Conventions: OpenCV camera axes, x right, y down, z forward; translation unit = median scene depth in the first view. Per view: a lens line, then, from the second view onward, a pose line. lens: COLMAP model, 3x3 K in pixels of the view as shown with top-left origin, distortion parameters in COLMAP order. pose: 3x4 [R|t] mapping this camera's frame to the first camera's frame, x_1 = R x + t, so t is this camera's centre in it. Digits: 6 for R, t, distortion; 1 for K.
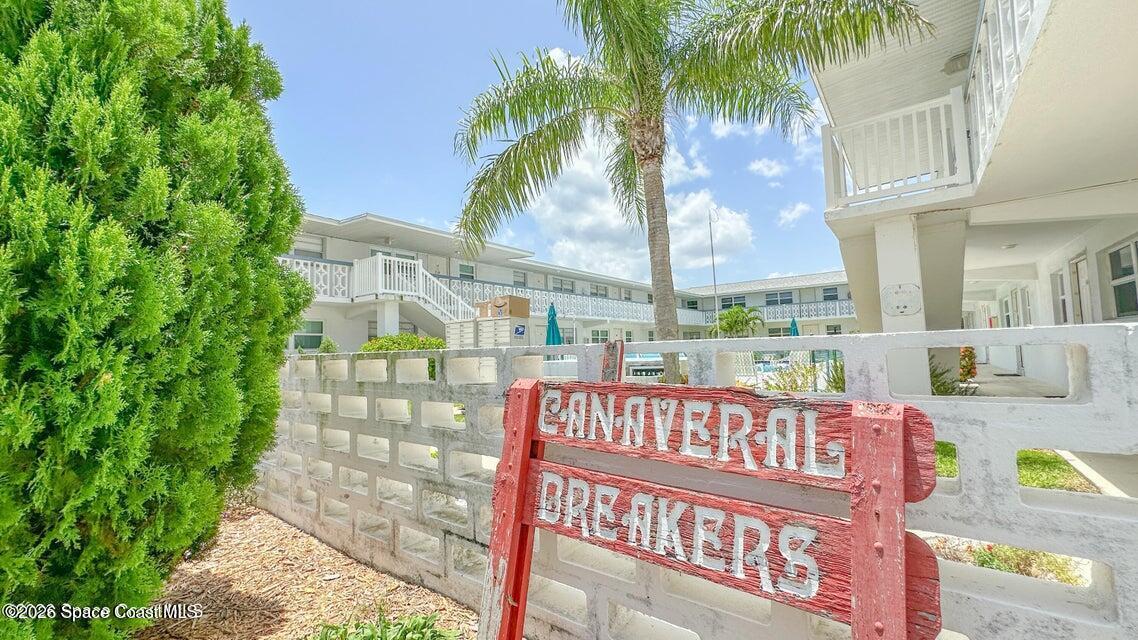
lens RADIAL K [[450.0, 0, 569.0], [0, 450.0, 320.0], [0, 0, 1]] dist [0.000332, 0.000010]
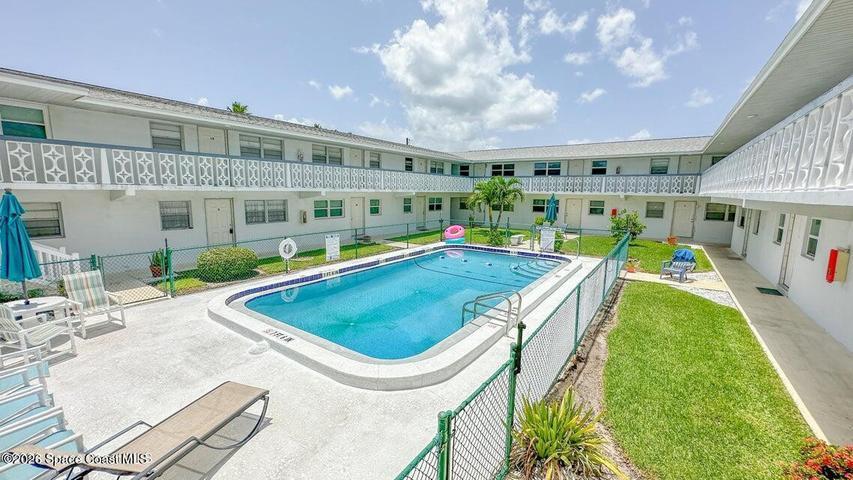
lens RADIAL K [[337.3, 0, 426.5], [0, 337.3, 240.0], [0, 0, 1]] dist [0.000332, 0.000010]
pose [[0.997537, 0.047918, 0.051228, 0.185668], [-0.056893, 0.979885, 0.191279, -0.022955], [-0.041032, -0.193723, 0.980198, 0.285726]]
